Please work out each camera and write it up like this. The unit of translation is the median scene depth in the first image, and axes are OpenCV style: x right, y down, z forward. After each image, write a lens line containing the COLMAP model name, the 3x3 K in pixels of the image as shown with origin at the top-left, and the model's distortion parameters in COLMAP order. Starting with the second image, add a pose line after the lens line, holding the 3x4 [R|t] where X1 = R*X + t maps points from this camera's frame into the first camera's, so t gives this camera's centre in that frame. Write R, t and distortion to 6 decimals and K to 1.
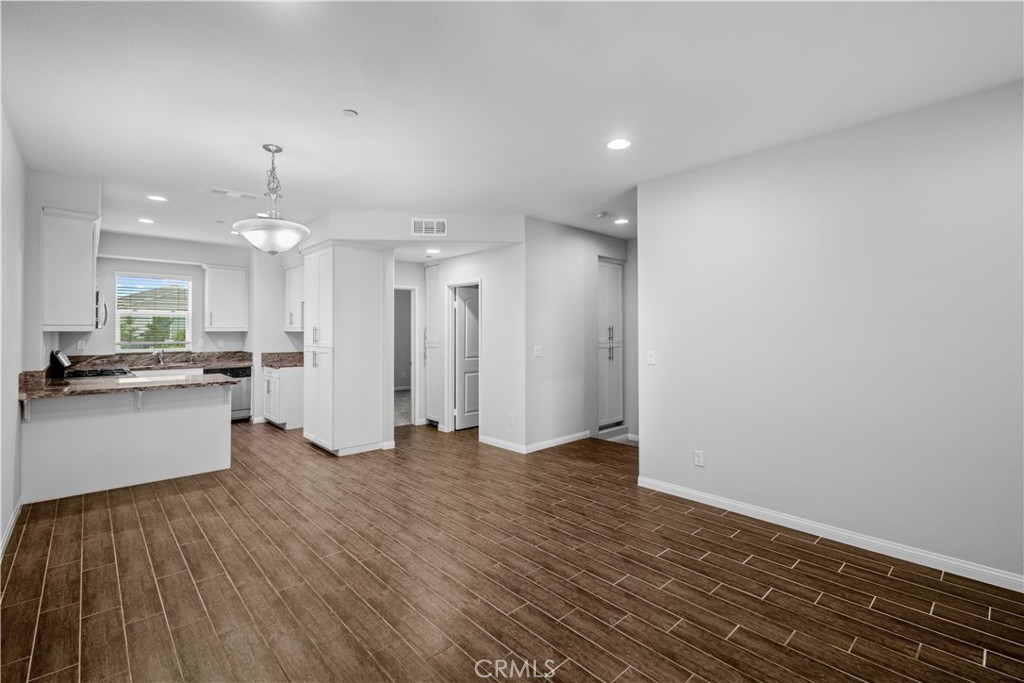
lens RADIAL K [[447.2, 0, 513.1], [0, 447.2, 326.0], [0, 0, 1]] dist [0.001315, 0.000044]
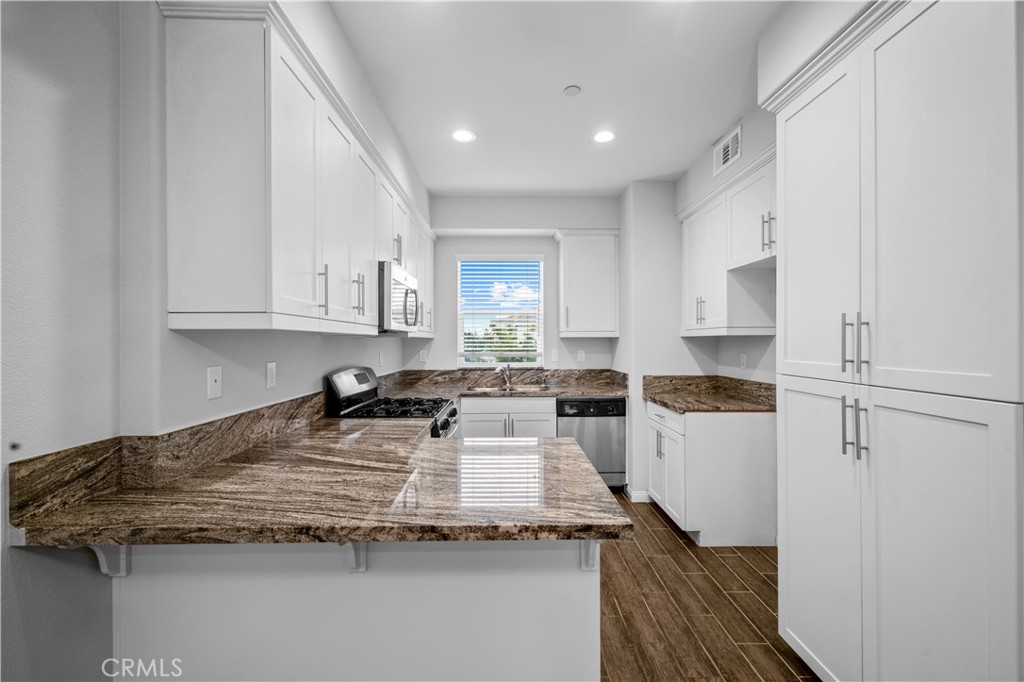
lens RADIAL K [[440.9, 0, 512.0], [0, 440.9, 341.0], [0, 0, 1]] dist [0.000568, -0.000219]
pose [[0.734128, -0.002108, -0.679007, -0.315499], [0.010209, 0.999916, 0.007934, 0.011695], [0.678934, -0.012756, 0.734089, 0.497962]]
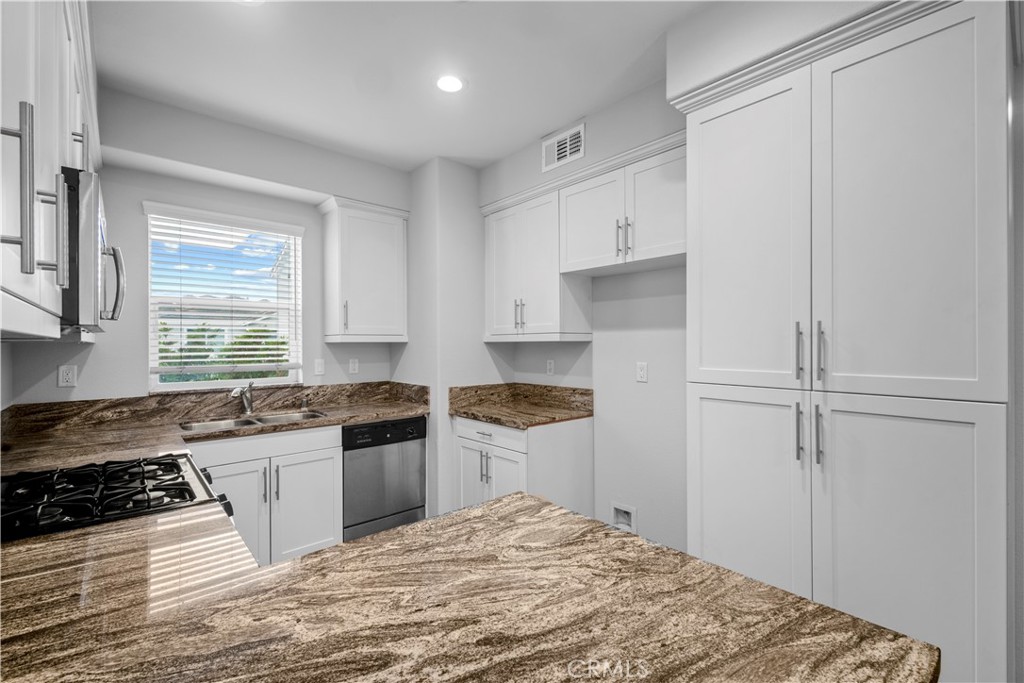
lens RADIAL K [[449.2, 0, 512.0], [0, 449.2, 341.5], [0, 0, 1]] dist [0.011908, -0.003864]
pose [[0.999122, -0.003926, -0.041716, -0.482536], [0.004182, 0.999973, 0.006055, 0.009277], [0.041691, -0.006224, 0.999111, 0.537678]]
